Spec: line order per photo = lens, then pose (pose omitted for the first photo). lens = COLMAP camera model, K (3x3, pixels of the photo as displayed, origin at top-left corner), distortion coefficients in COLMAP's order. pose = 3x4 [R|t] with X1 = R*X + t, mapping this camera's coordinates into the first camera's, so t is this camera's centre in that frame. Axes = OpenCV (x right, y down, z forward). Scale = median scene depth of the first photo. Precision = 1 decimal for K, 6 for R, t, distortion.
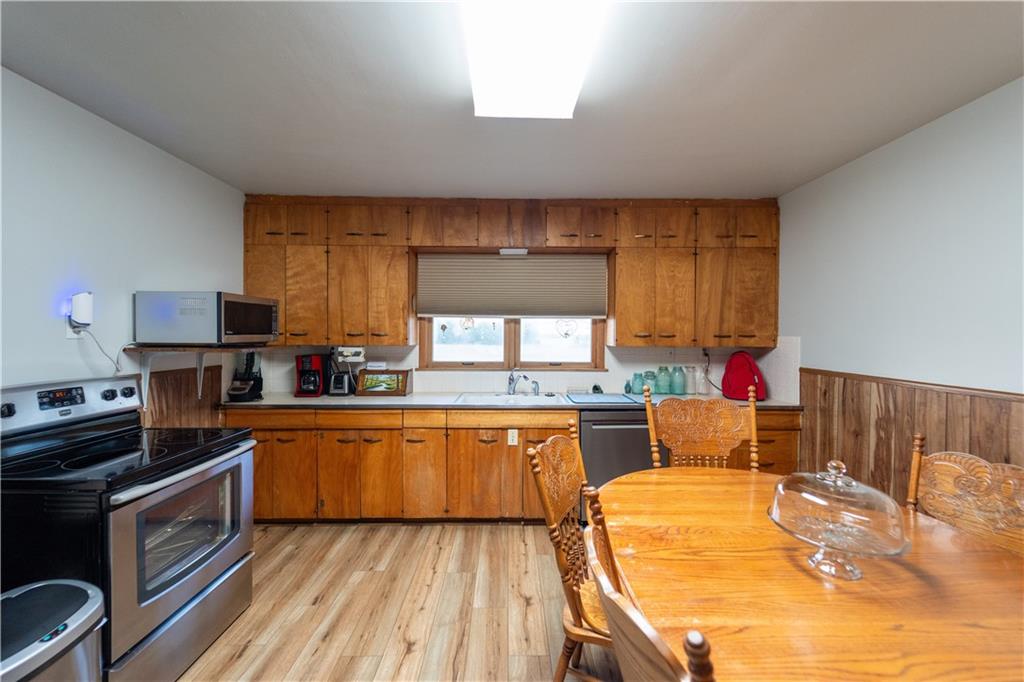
lens RADIAL K [[407.5, 0, 514.1], [0, 407.5, 340.2], [0, 0, 1]] dist [0.000679, -0.000744]
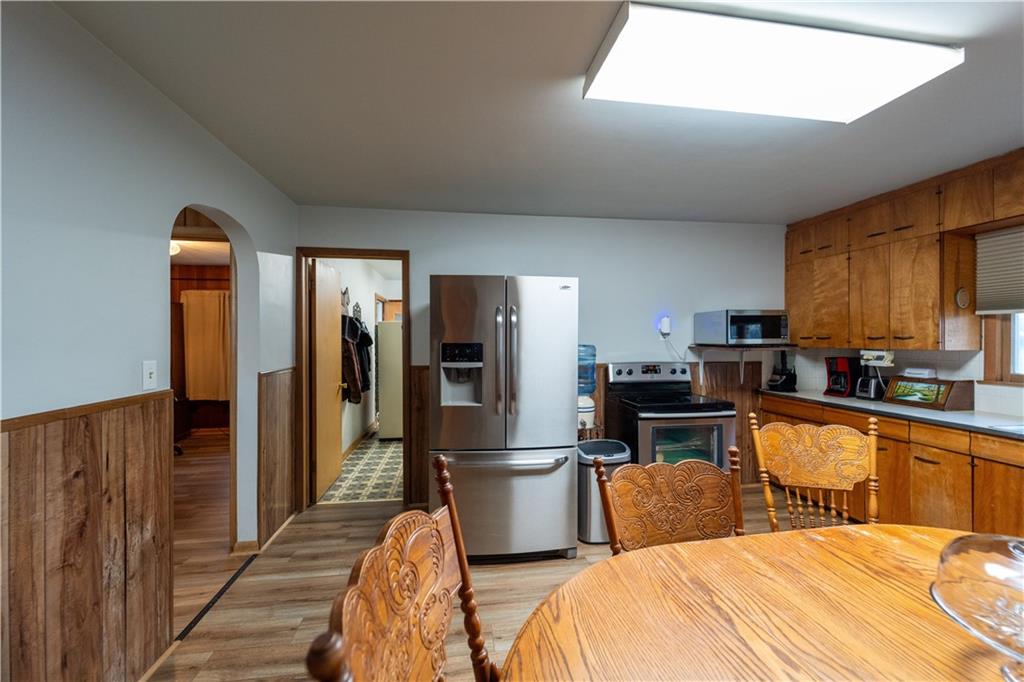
lens RADIAL K [[414.0, 0, 509.2], [0, 414.0, 339.9], [0, 0, 1]] dist [-0.000631, -0.000659]
pose [[0.122785, -0.002919, -0.992429, 0.479159], [-0.008947, 0.999952, -0.004048, 0.003085], [0.992393, 0.009377, 0.122753, 0.011989]]
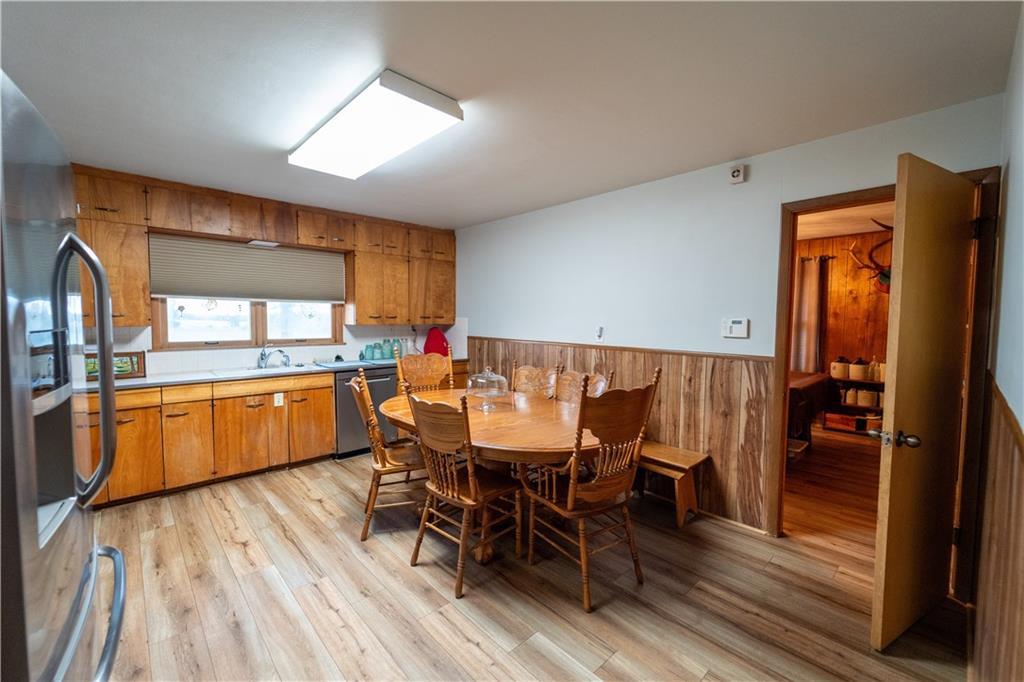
lens RADIAL K [[407.5, 0, 514.1], [0, 407.5, 340.2], [0, 0, 1]] dist [0.000679, -0.000744]
pose [[0.732096, -0.036823, 0.680206, -0.290495], [0.006508, 0.998870, 0.047070, 0.006328], [-0.681171, -0.030033, 0.731509, -0.346734]]
